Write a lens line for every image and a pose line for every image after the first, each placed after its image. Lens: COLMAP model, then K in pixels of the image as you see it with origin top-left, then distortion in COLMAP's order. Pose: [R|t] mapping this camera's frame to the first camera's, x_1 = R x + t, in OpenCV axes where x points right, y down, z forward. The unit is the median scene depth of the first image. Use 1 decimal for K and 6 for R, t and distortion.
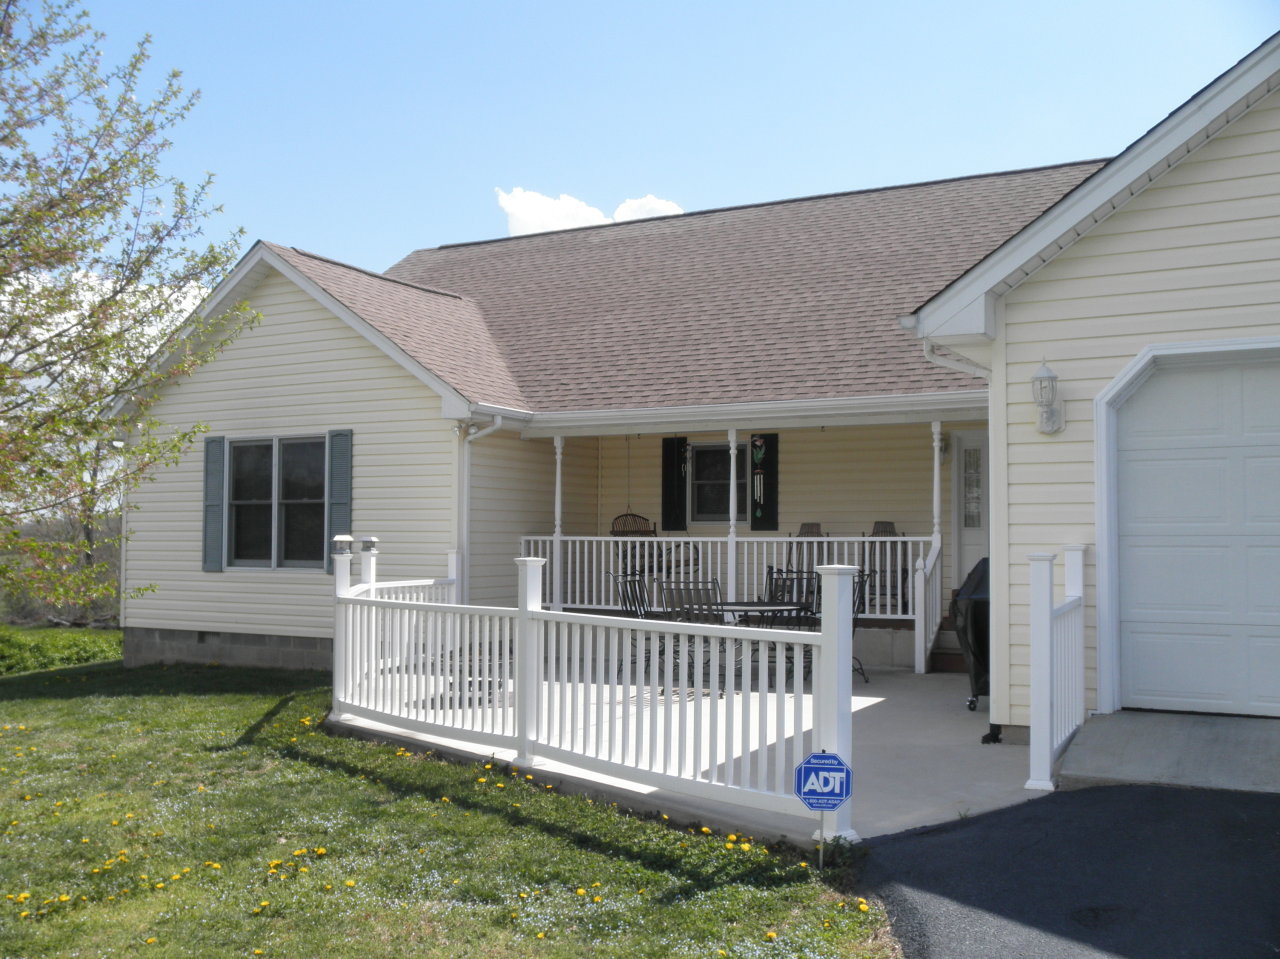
lens RADIAL K [[1049.7, 0, 645.5], [0, 1049.7, 491.4], [0, 0, 1]] dist [-0.128125, 0.112642]
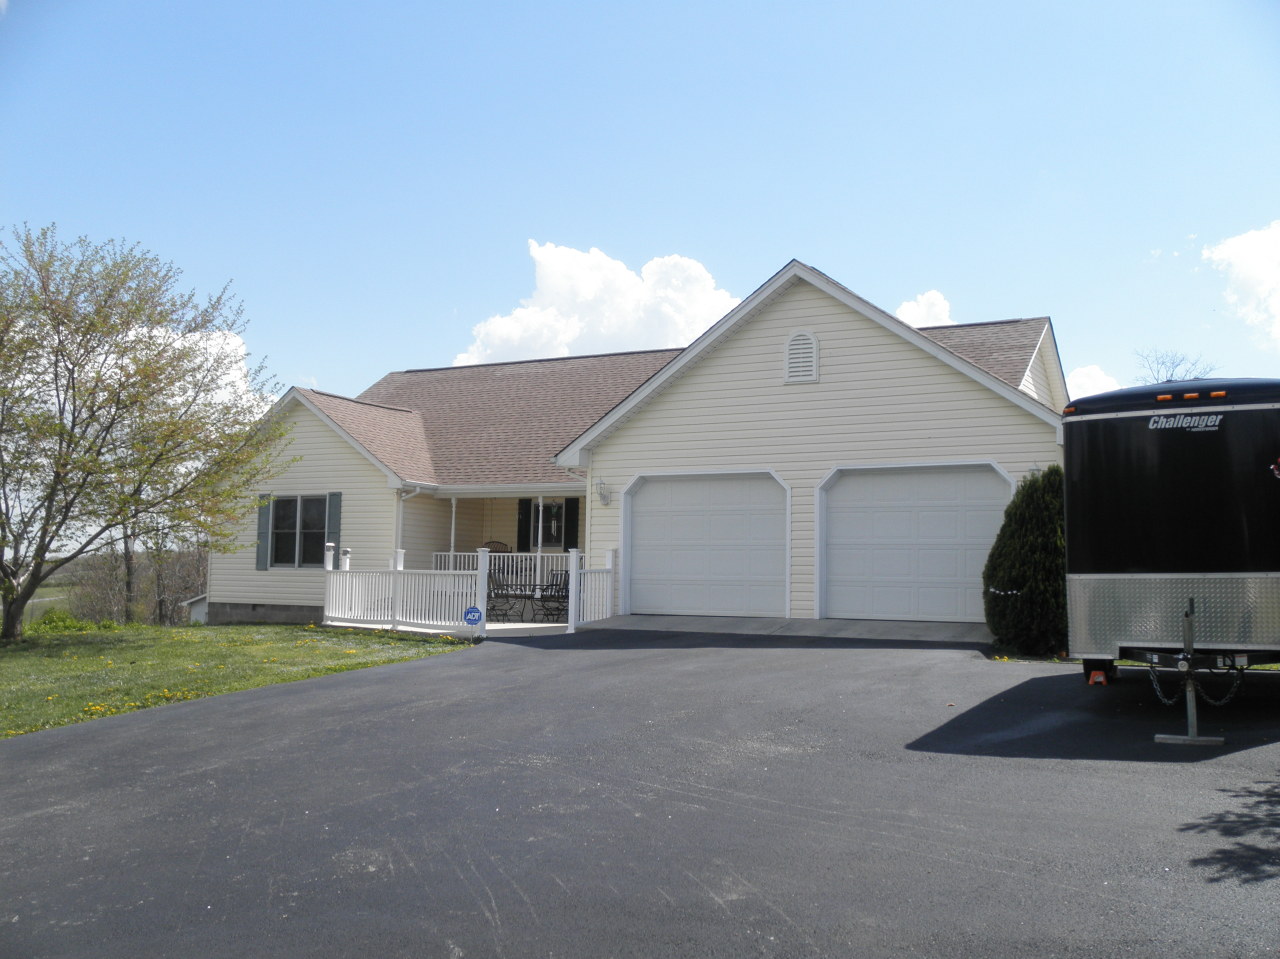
lens RADIAL K [[970.0, 0, 641.4], [0, 970.0, 506.5], [0, 0, 1]] dist [-0.108234, -0.000954]
pose [[0.999833, 0.016477, 0.007858, 0.232165], [-0.016220, 0.999364, -0.031764, 0.010846], [-0.008377, 0.031631, 0.999464, -0.689503]]
